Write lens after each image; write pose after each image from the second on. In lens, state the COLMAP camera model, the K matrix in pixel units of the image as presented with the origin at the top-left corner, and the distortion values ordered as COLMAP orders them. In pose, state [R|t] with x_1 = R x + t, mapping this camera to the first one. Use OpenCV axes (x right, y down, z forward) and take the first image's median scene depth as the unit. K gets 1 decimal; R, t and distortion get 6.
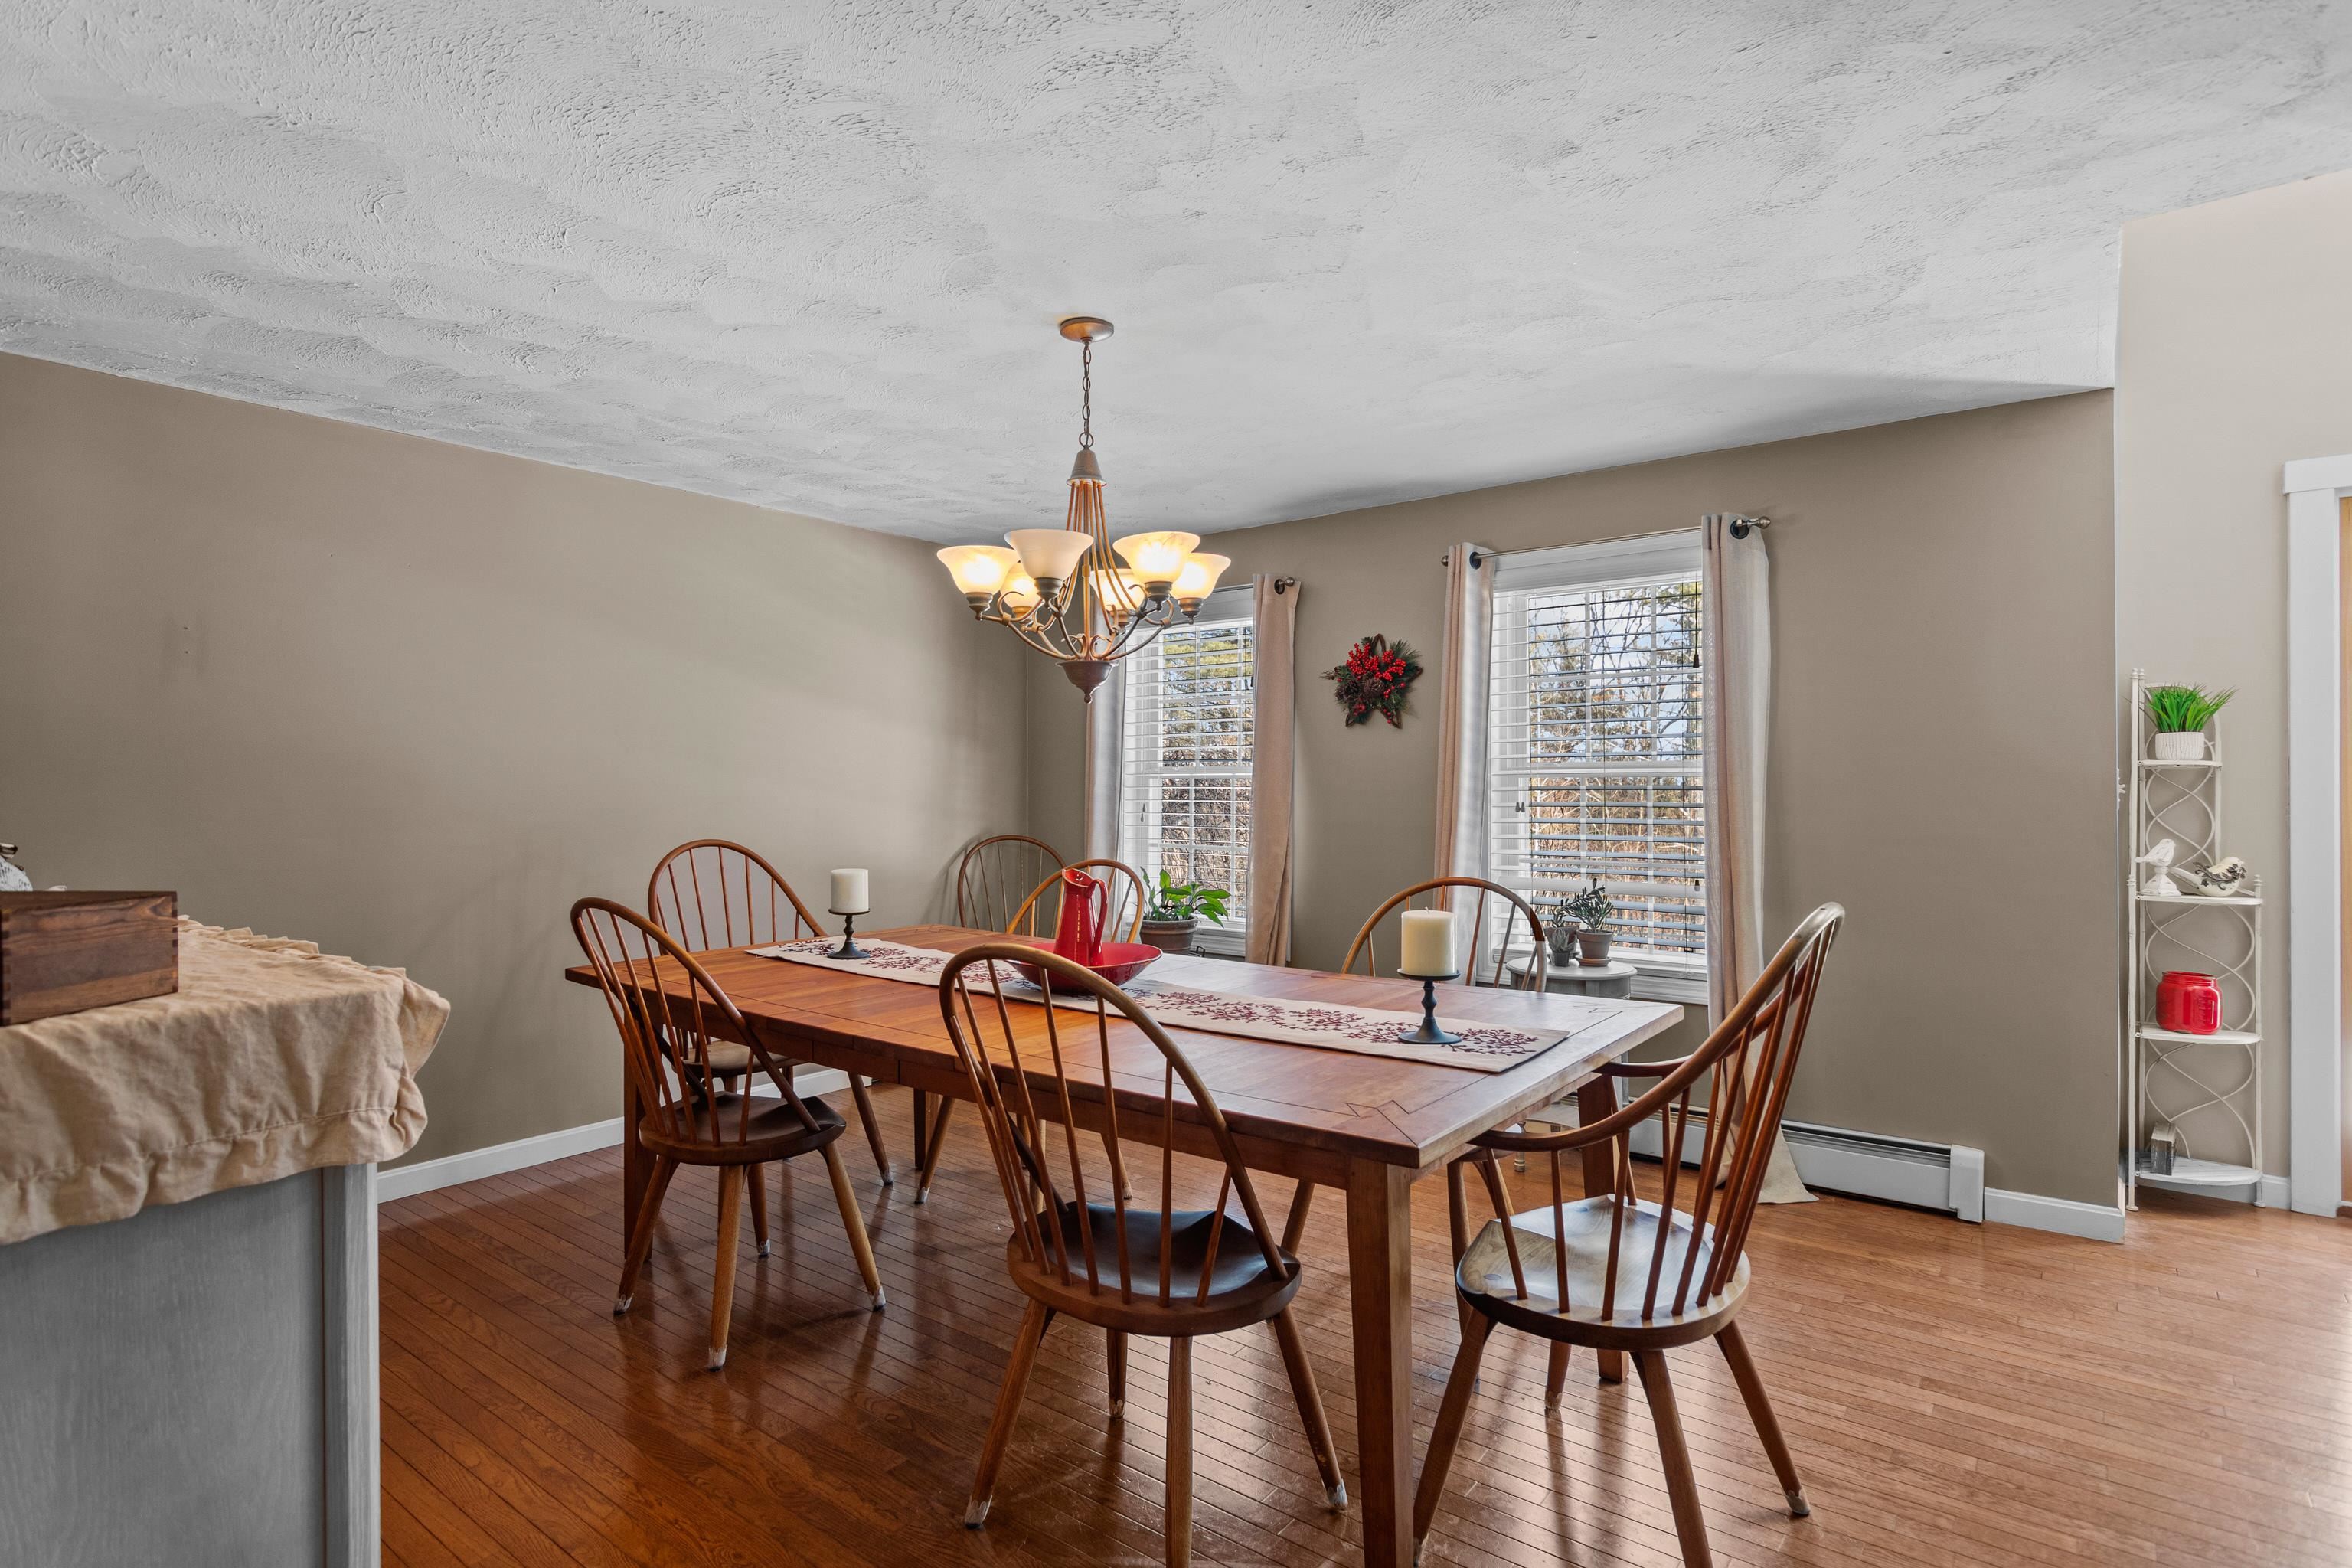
lens RADIAL K [[1200.9, 0, 1157.0], [0, 1200.9, 787.3], [0, 0, 1]] dist [-0.001229, -0.000450]
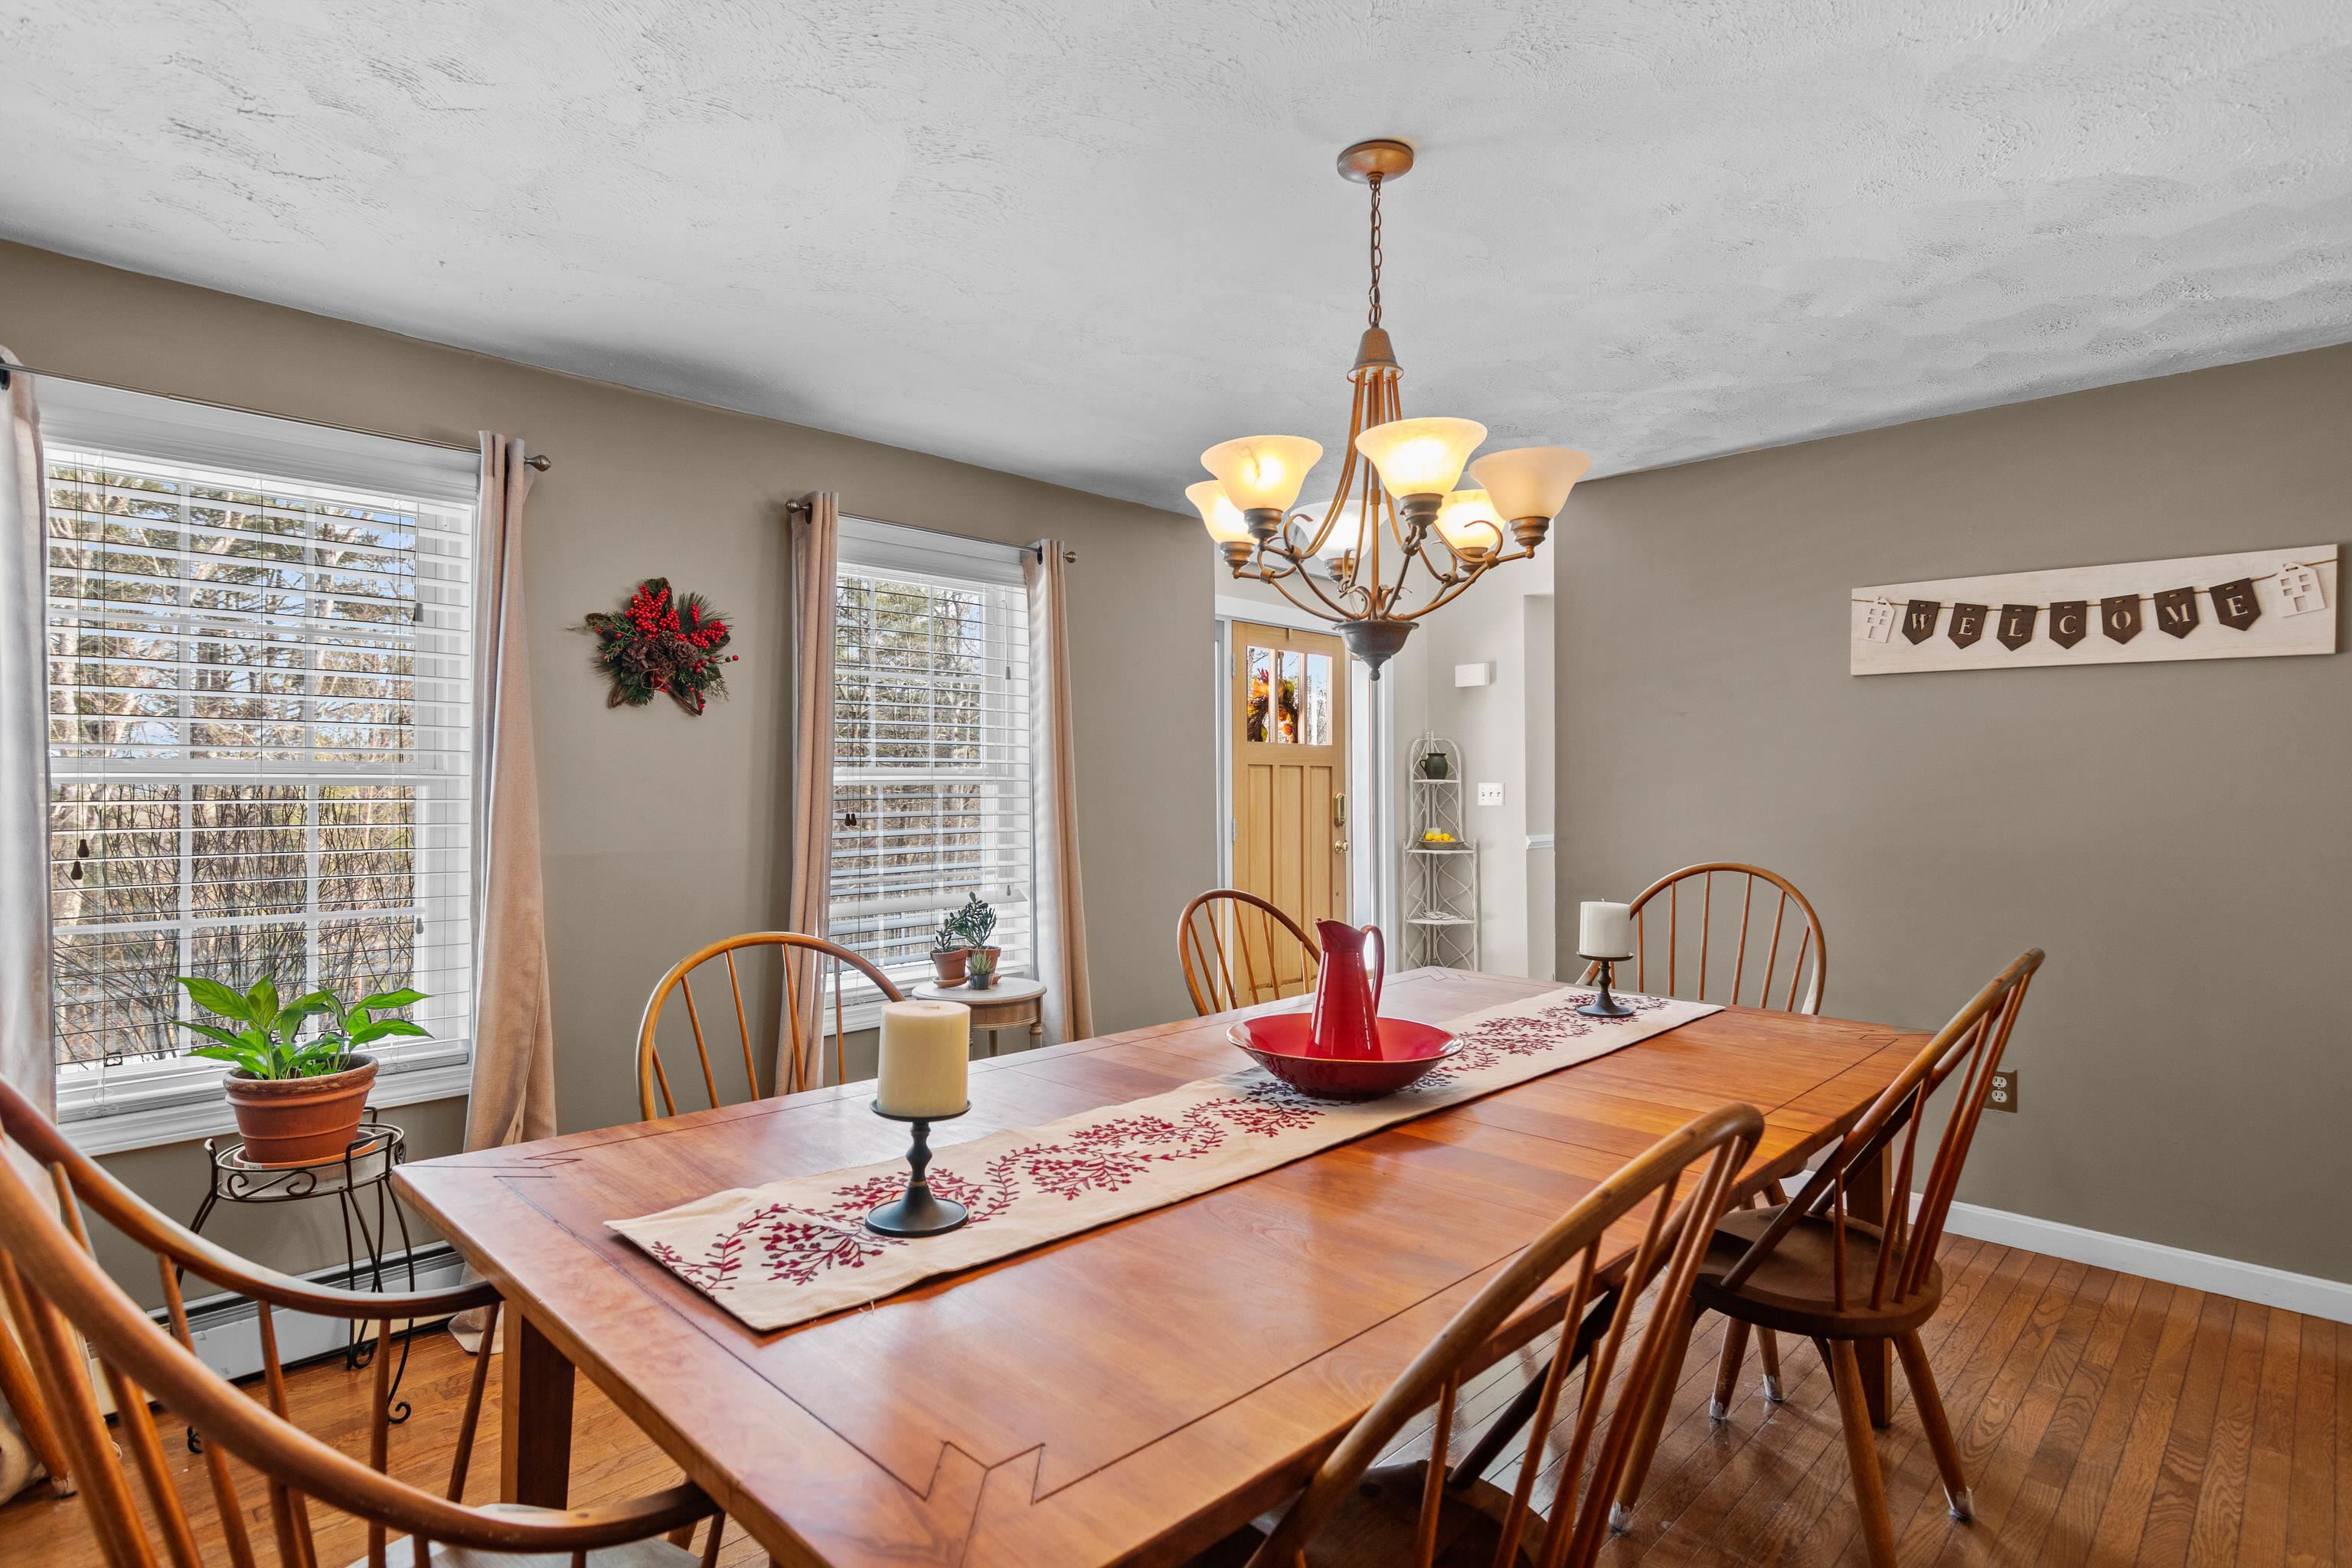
lens RADIAL K [[1200.9, 0, 1157.0], [0, 1200.9, 787.3], [0, 0, 1]] dist [-0.001229, -0.000450]
pose [[0.110680, 0.009204, 0.993813, -0.482680], [0.001997, 0.999953, -0.009483, 0.001454], [-0.993854, 0.003034, 0.110657, 0.641537]]
